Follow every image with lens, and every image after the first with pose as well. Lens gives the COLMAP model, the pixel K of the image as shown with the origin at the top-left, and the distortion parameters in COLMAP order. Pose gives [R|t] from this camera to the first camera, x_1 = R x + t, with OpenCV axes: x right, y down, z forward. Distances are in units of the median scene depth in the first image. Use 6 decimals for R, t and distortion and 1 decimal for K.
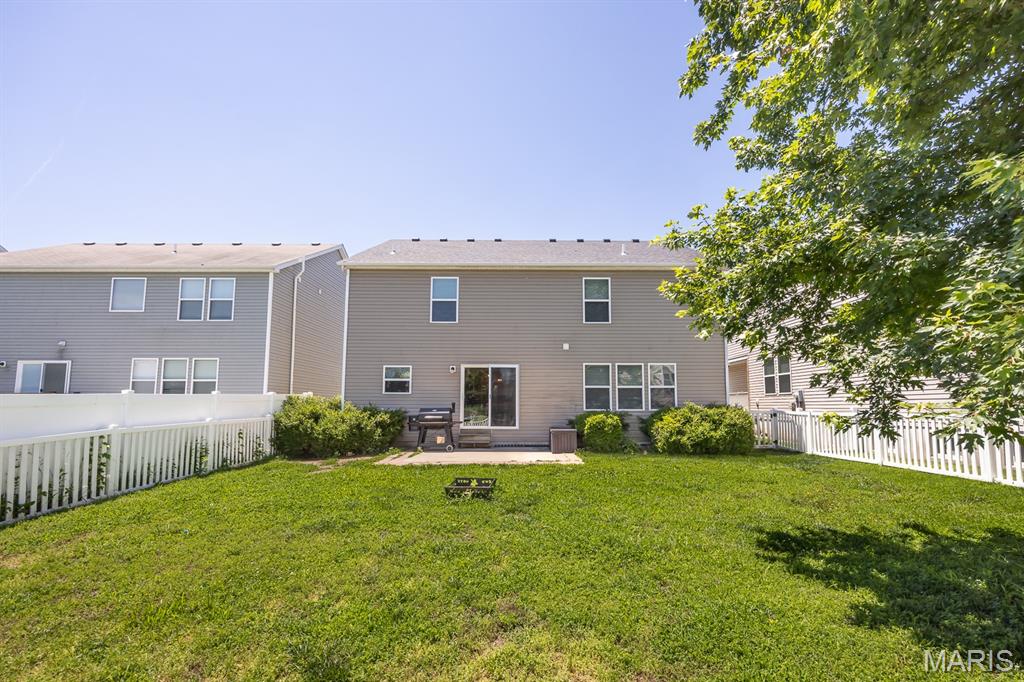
lens RADIAL K [[463.2, 0, 512.2], [0, 463.2, 367.6], [0, 0, 1]] dist [0.002012, -0.000002]
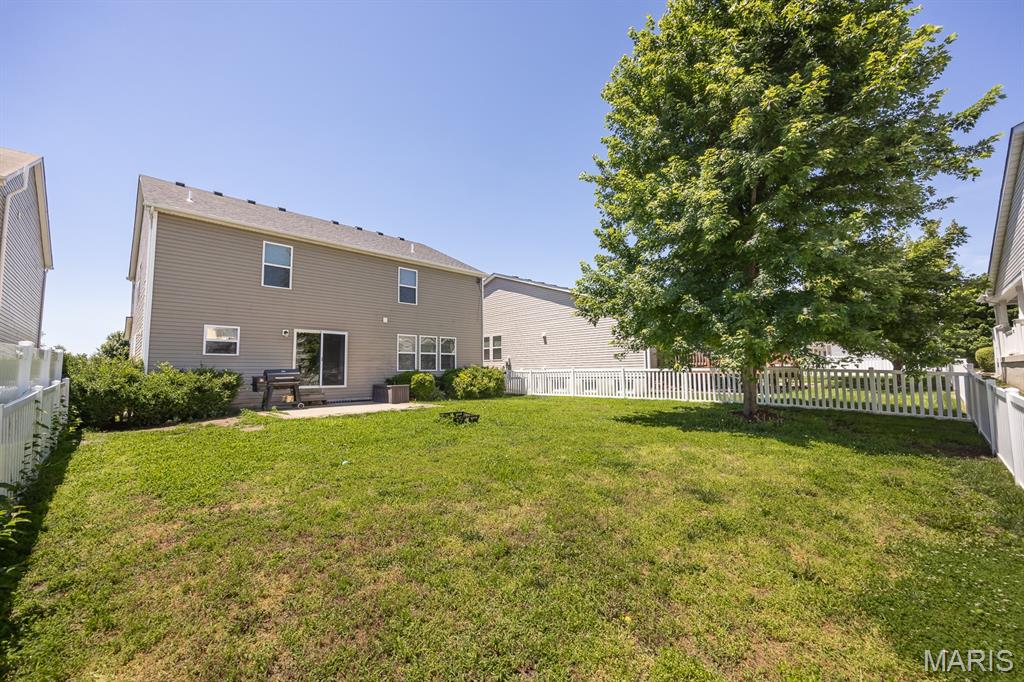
lens RADIAL K [[398.4, 0, 512.0], [0, 398.4, 341.0], [0, 0, 1]] dist [-0.001741, -0.000223]
pose [[0.711692, 0.046014, 0.700983, -0.402884], [-0.054479, 0.998463, -0.010229, 0.003301], [-0.700376, -0.030909, 0.713105, -0.013895]]
